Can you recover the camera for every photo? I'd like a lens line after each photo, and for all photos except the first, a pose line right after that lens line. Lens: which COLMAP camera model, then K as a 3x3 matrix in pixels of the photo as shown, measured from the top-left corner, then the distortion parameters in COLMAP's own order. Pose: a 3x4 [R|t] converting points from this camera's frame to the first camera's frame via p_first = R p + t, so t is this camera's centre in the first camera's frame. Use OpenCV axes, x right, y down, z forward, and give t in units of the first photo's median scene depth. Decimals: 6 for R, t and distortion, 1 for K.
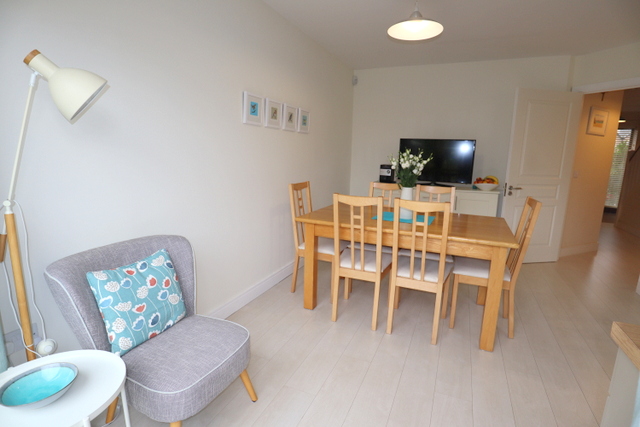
lens RADIAL K [[320.8, 0, 320.0], [0, 320.8, 213.5], [0, 0, 1]] dist [0.043315, 0.000051]
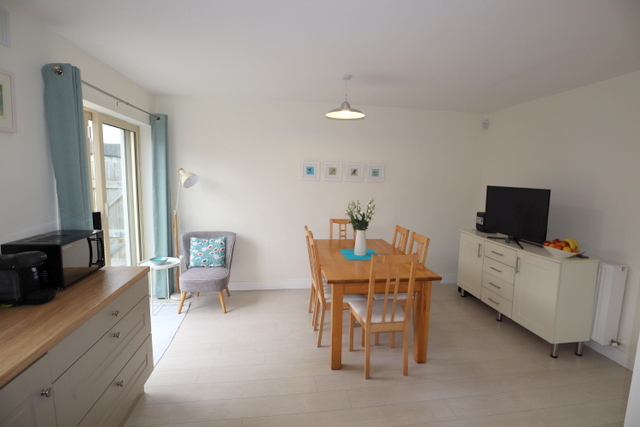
lens RADIAL K [[320.8, 0, 320.0], [0, 320.8, 213.5], [0, 0, 1]] dist [0.043315, 0.000051]
pose [[0.521836, 0.094083, -0.847841, 1.137673], [-0.168485, 0.985688, 0.005679, -0.116594], [0.836241, 0.139885, 0.530219, 0.184742]]
